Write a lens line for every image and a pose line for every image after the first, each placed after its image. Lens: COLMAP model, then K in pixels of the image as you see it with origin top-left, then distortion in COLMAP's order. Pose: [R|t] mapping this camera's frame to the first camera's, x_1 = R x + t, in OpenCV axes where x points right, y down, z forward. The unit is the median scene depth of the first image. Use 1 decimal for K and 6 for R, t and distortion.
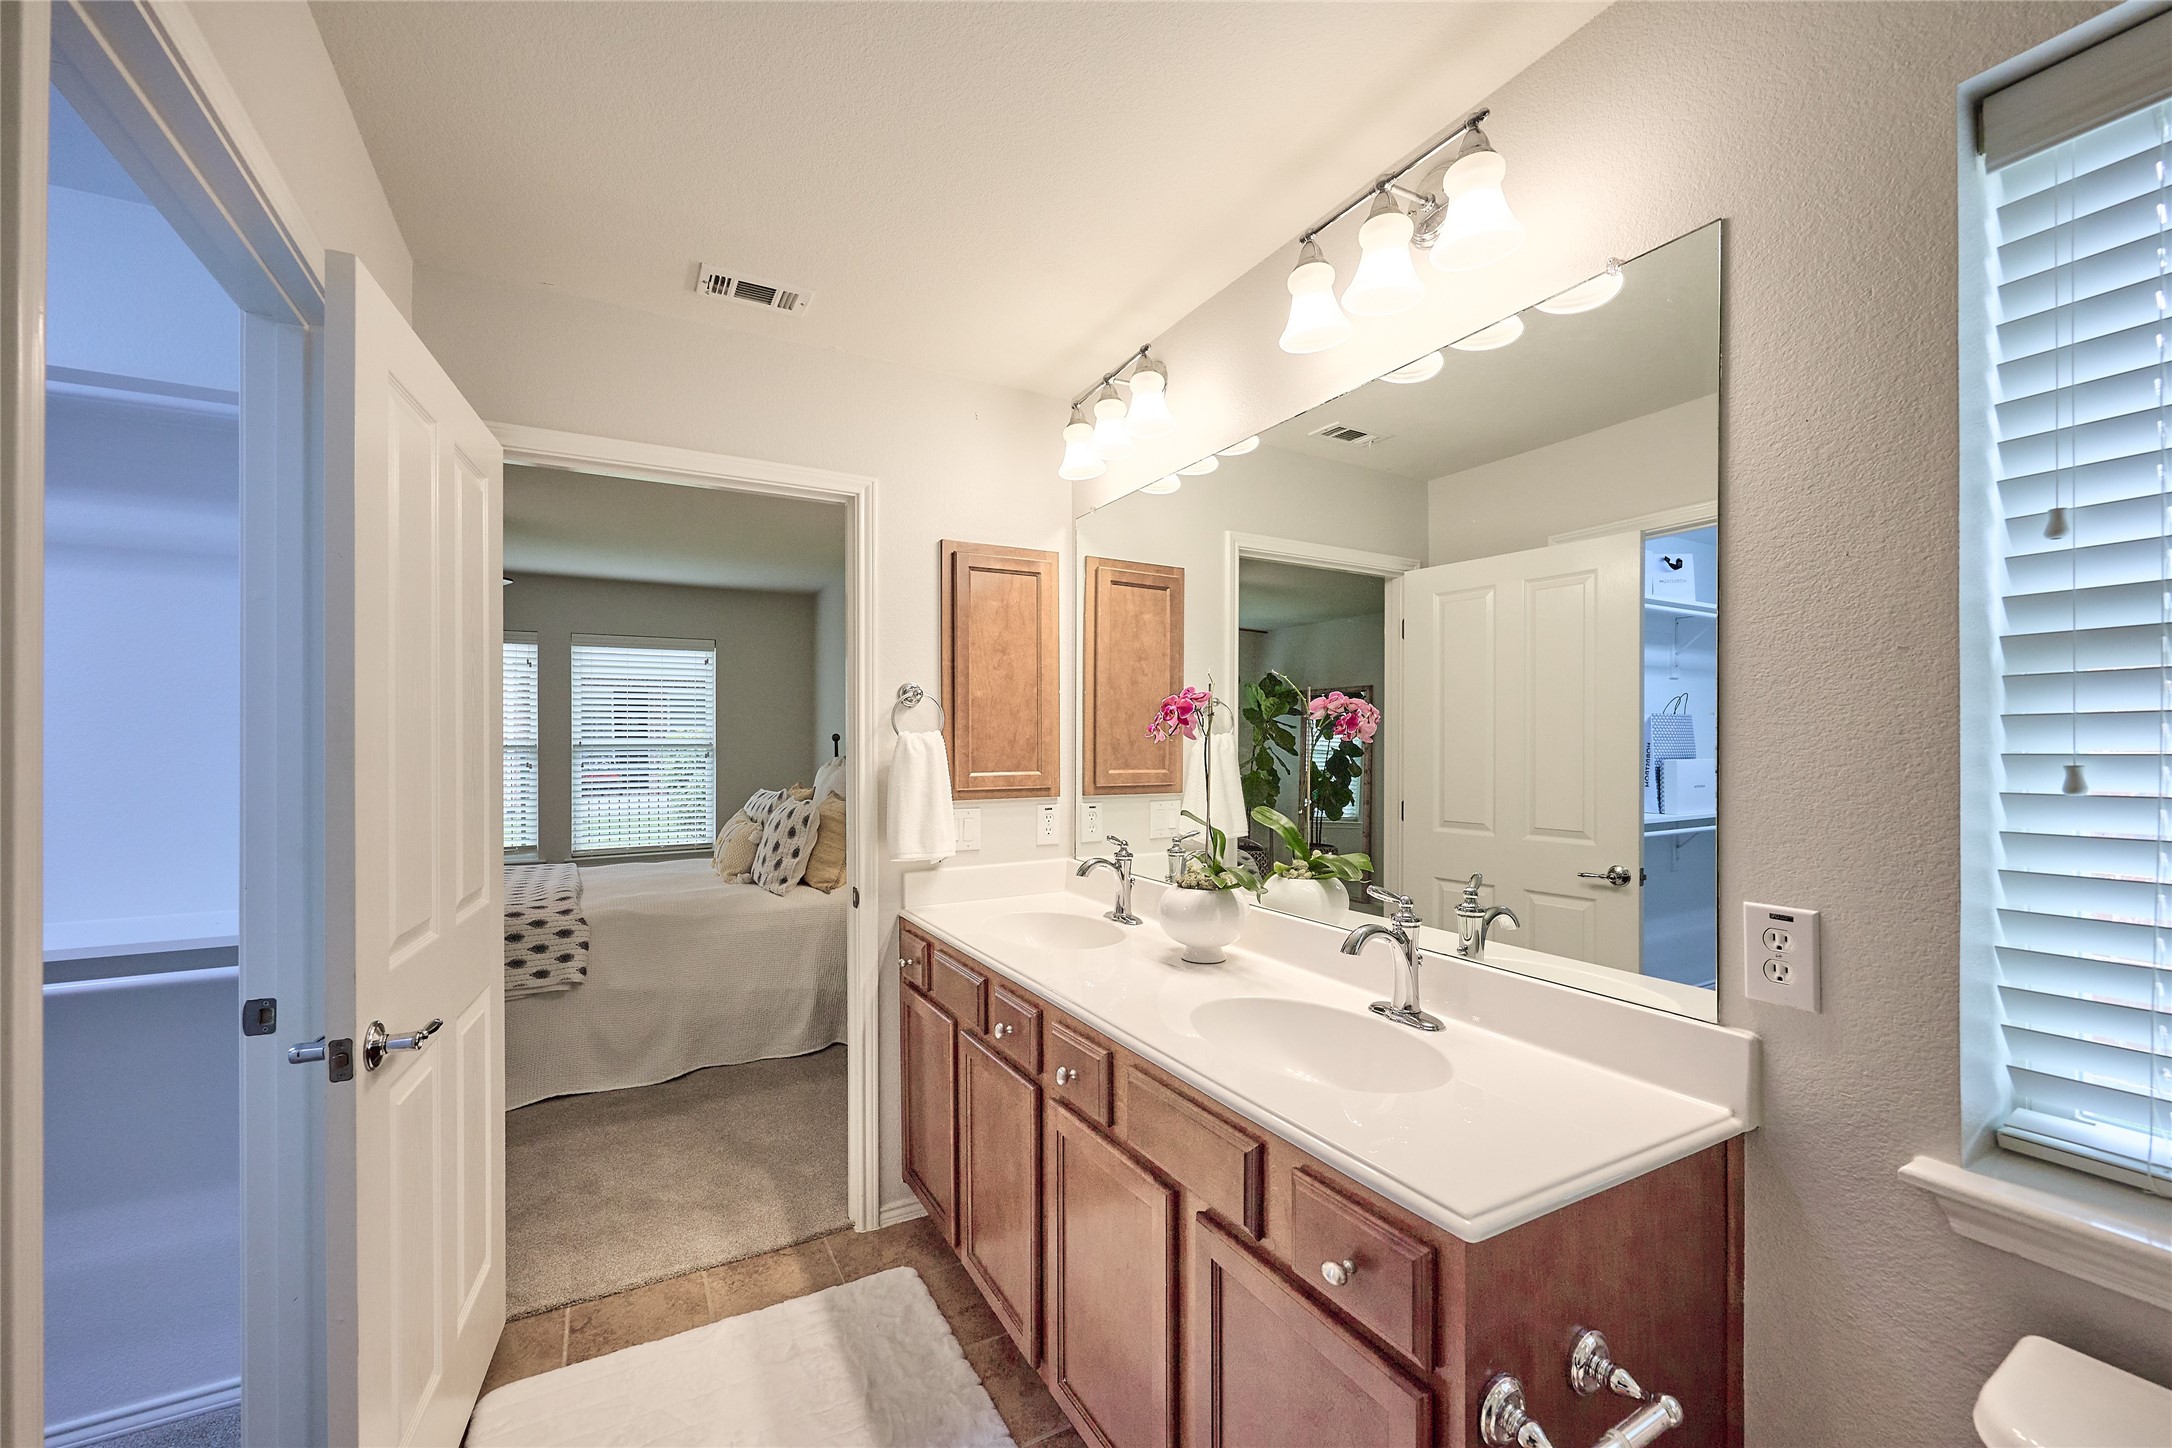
lens RADIAL K [[862.3, 0, 1080.3], [0, 862.3, 712.1], [0, 0, 1]] dist [-0.001026, -0.000041]
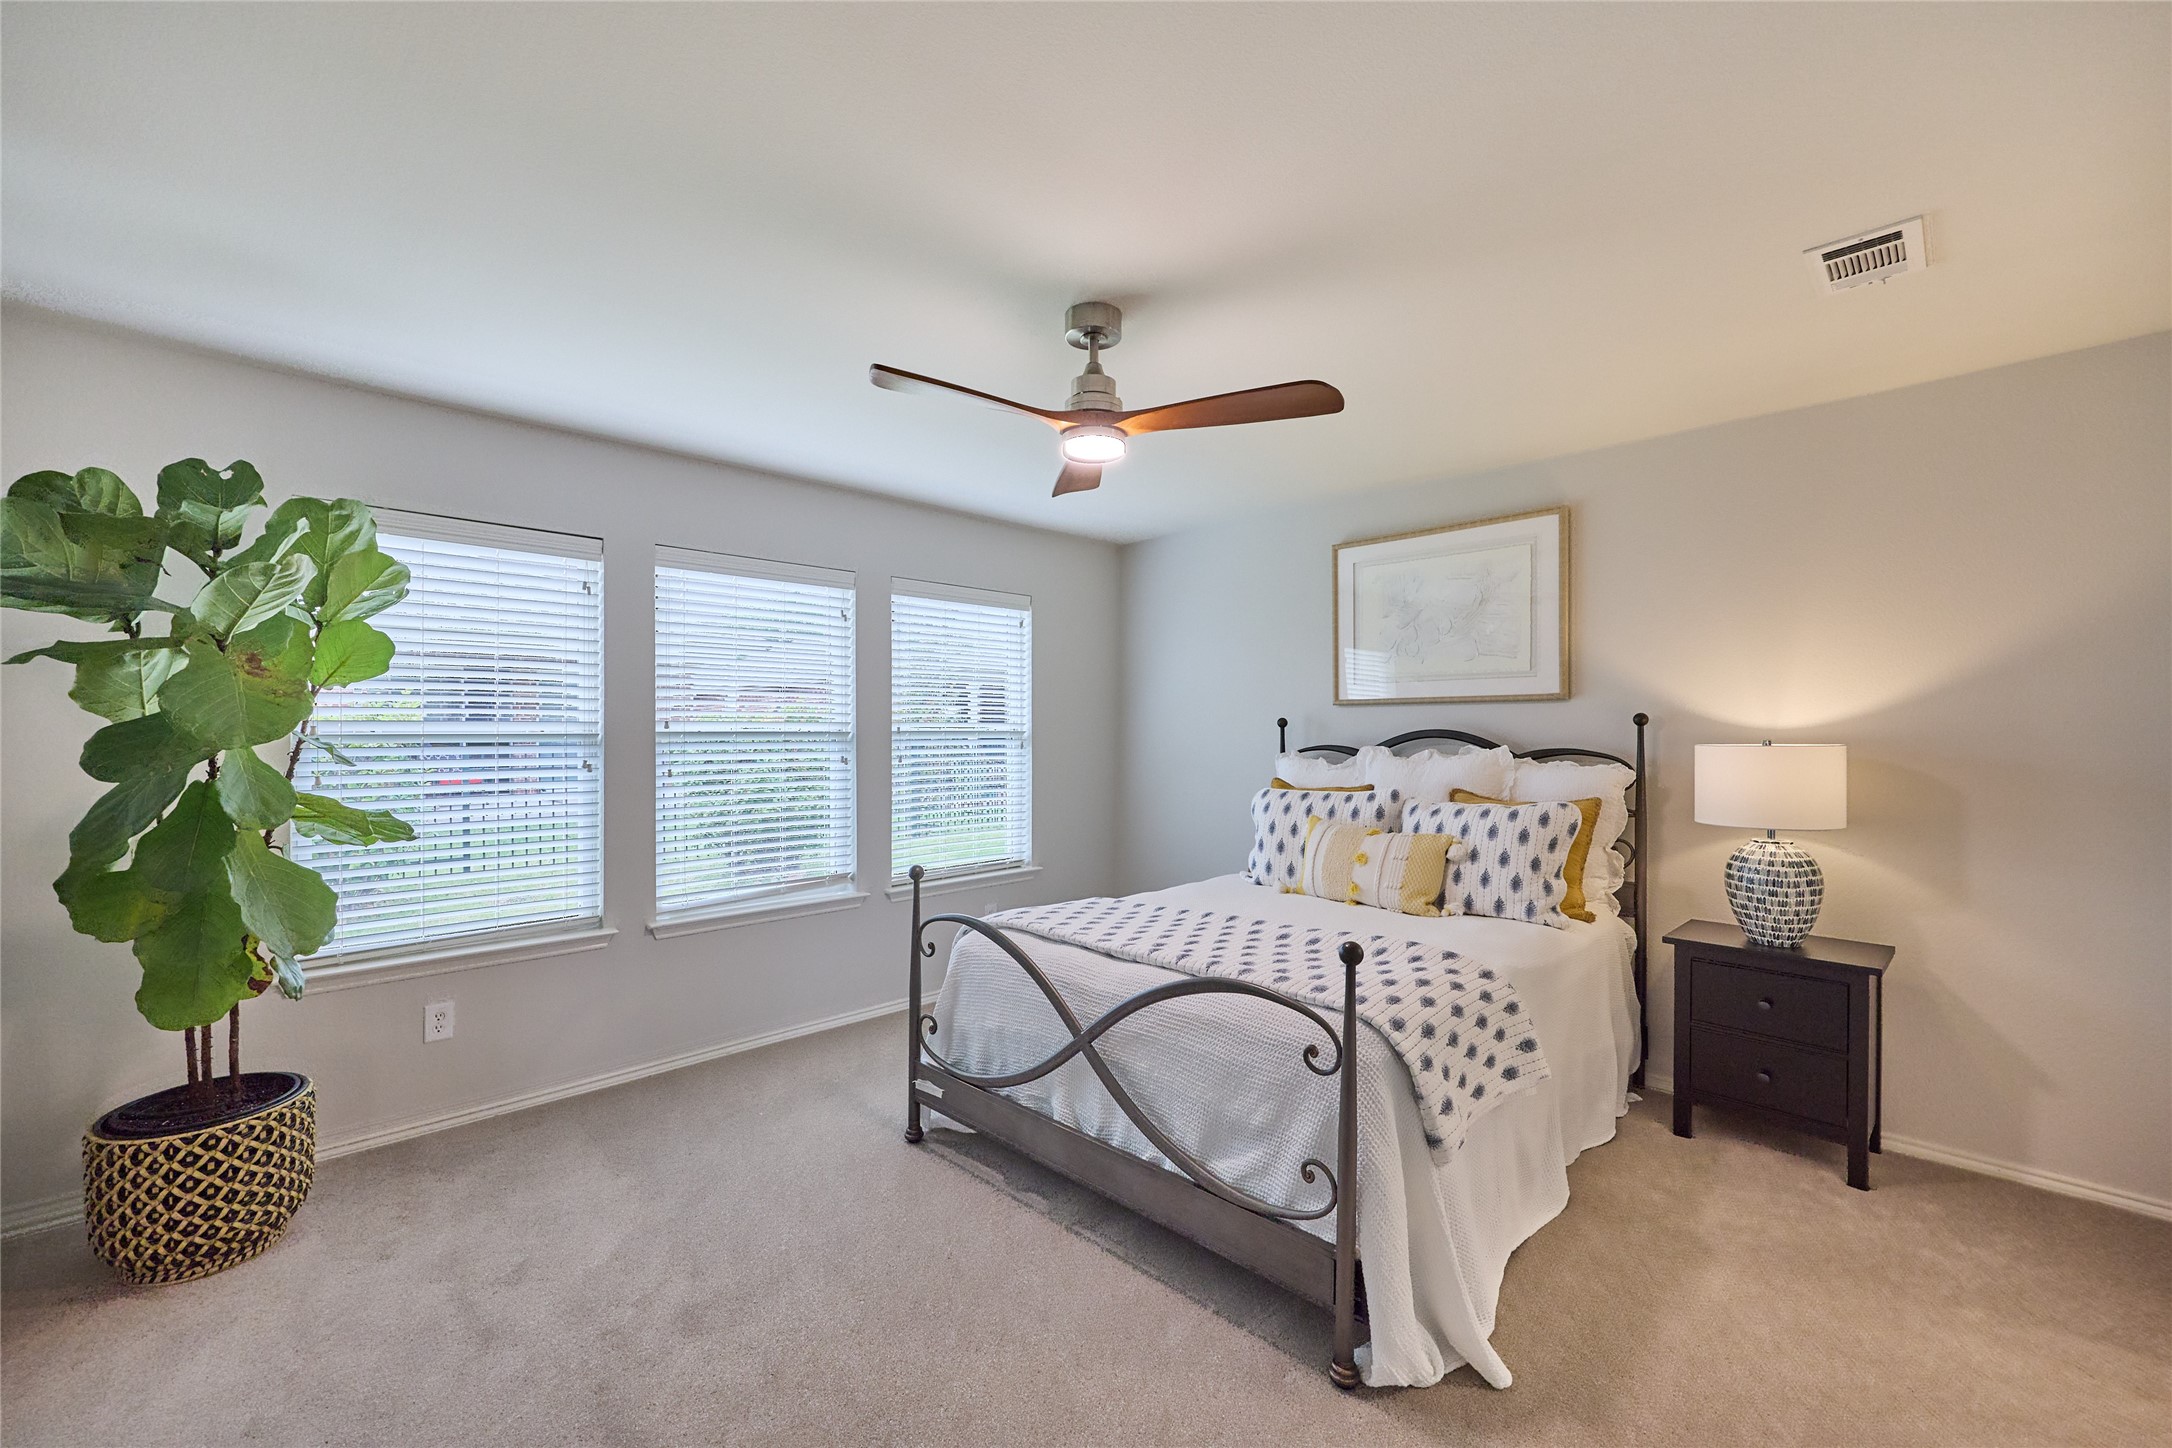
lens RADIAL K [[862.3, 0, 1080.3], [0, 862.3, 712.1], [0, 0, 1]] dist [-0.001026, -0.000041]
pose [[0.958038, 0.008826, 0.286506, -0.654622], [-0.012228, 0.999874, 0.010086, 0.012941], [-0.286381, -0.013166, 0.958025, 0.267075]]
